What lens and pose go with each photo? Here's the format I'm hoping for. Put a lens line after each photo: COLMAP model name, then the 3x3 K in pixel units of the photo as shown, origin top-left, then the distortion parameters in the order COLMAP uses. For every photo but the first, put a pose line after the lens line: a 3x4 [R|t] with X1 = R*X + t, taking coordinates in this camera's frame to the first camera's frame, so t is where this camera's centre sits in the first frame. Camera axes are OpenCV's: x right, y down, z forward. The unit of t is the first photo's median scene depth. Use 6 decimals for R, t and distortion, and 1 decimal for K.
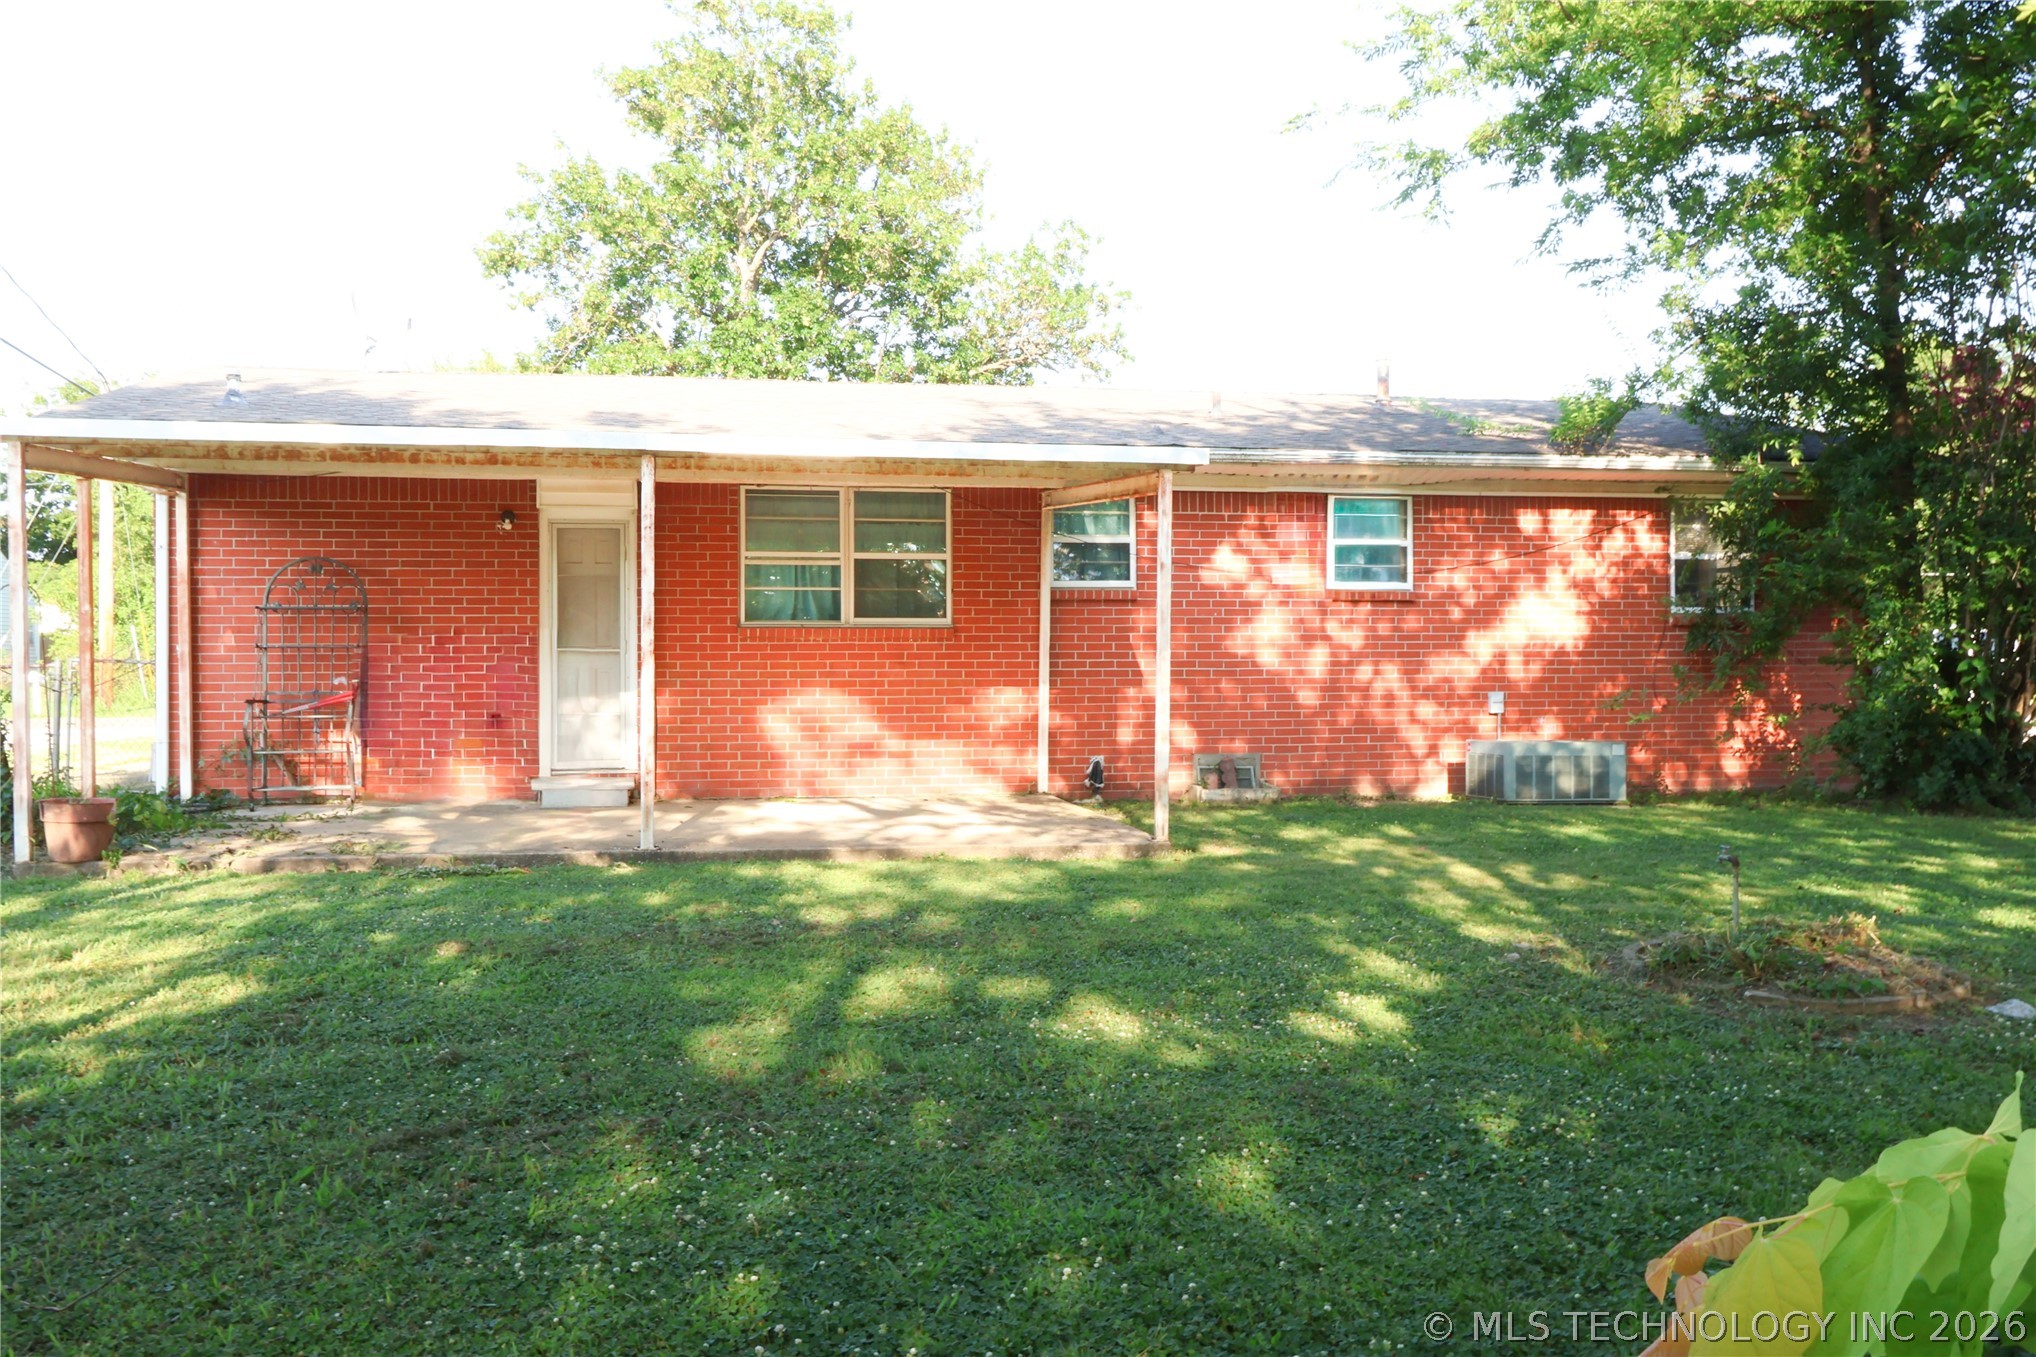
lens RADIAL K [[1700.1, 0, 955.3], [0, 1700.1, 675.3], [0, 0, 1]] dist [-0.018879, 0.018465]
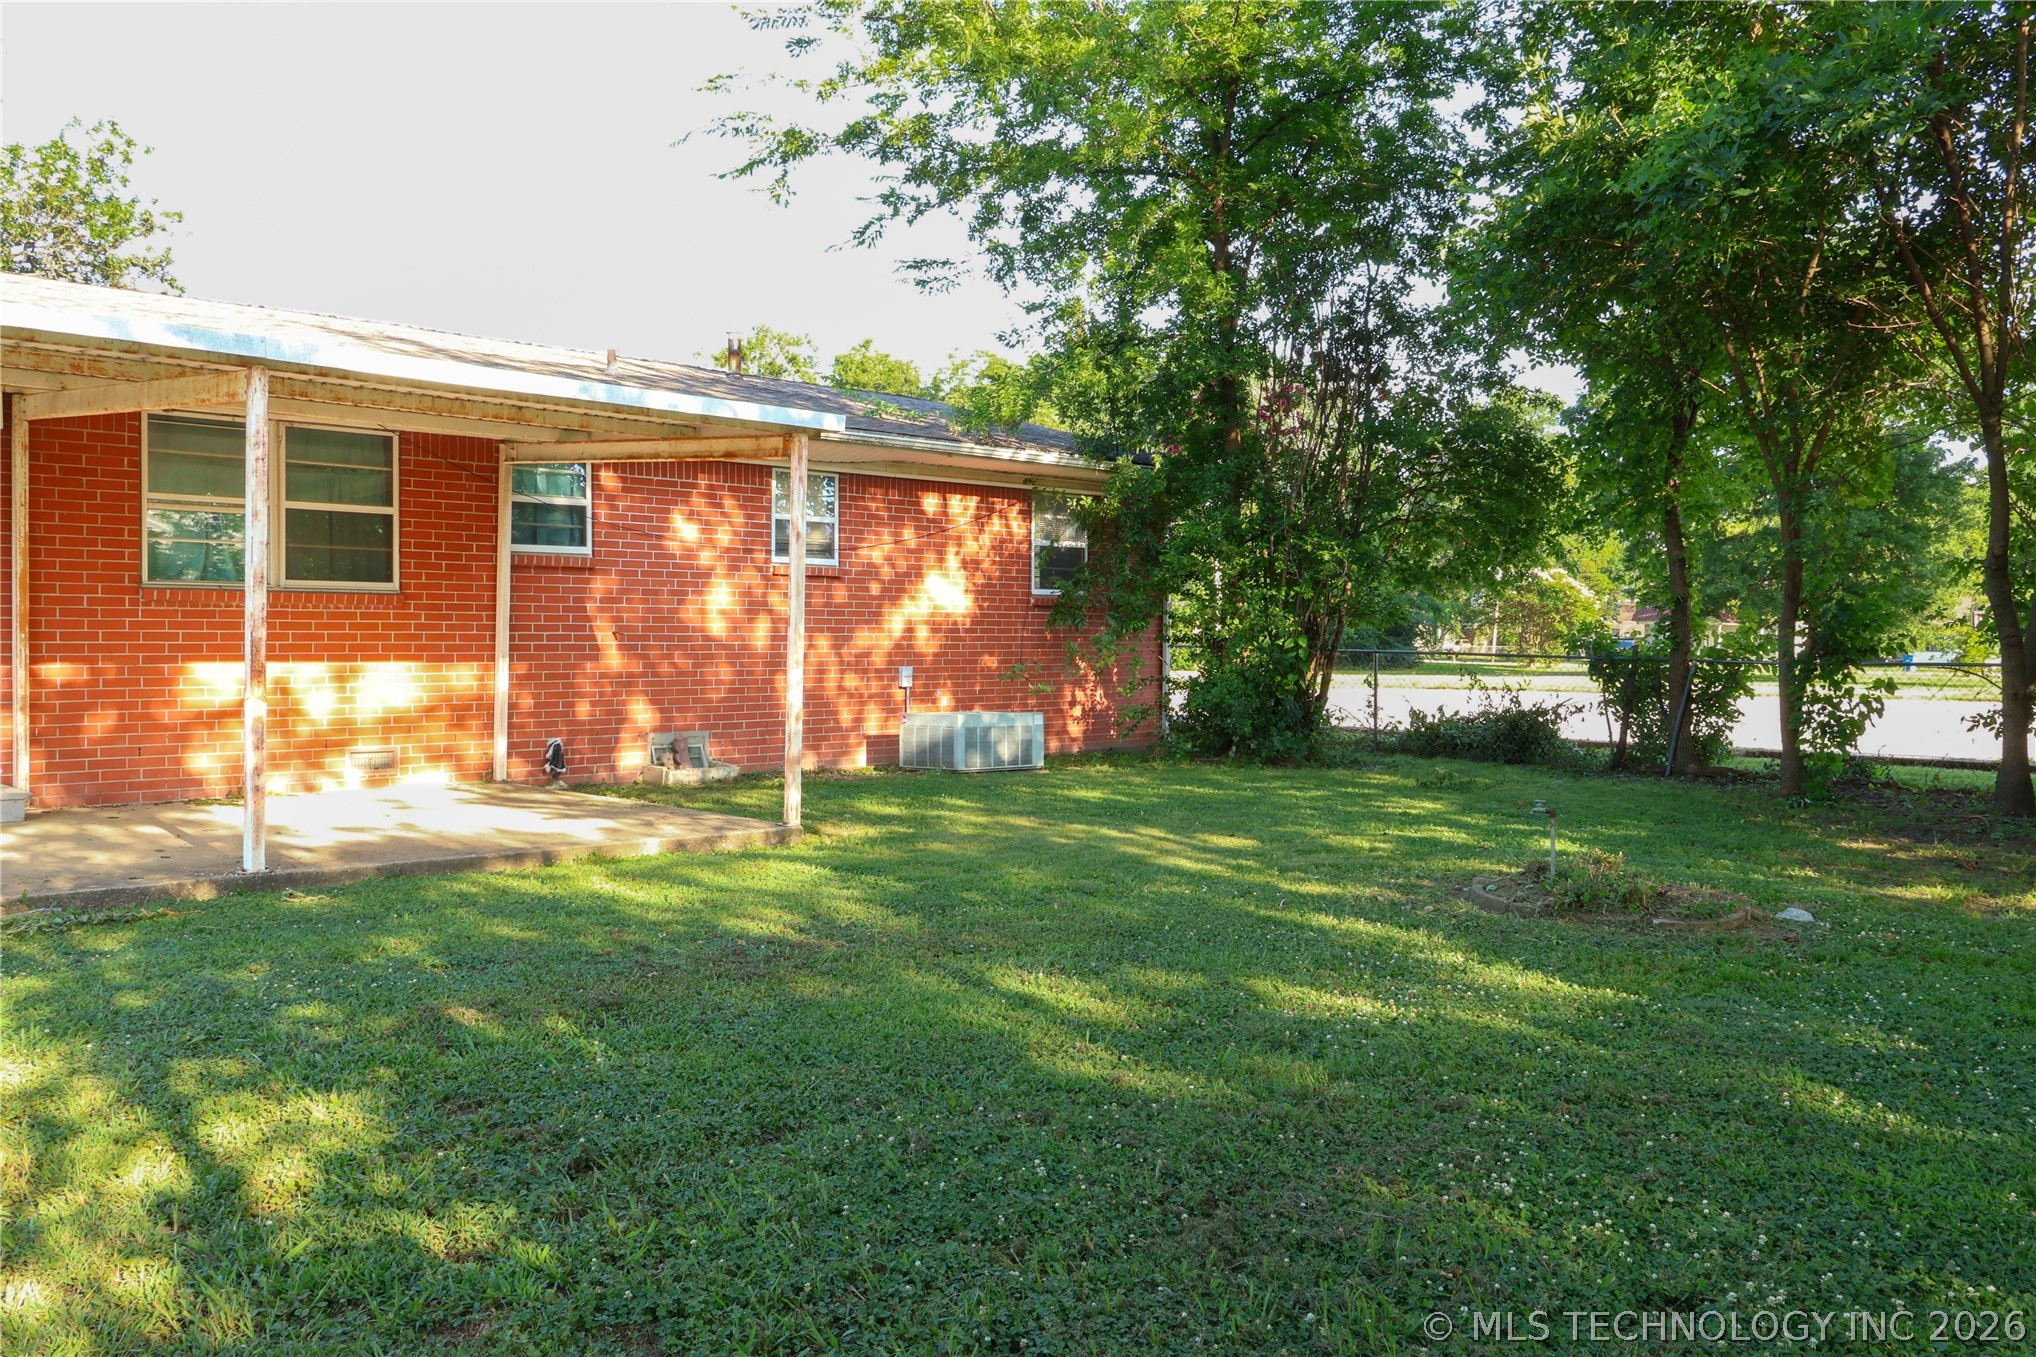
lens RADIAL K [[1700.1, 0, 1011.9], [0, 1700.1, 678.7], [0, 0, 1]] dist [-0.018879, 0.018465]
pose [[0.812812, -0.008169, 0.582468, -0.239132], [-0.002120, 0.999854, 0.016981, -0.000273], [-0.582522, -0.015037, 0.812676, 0.113042]]
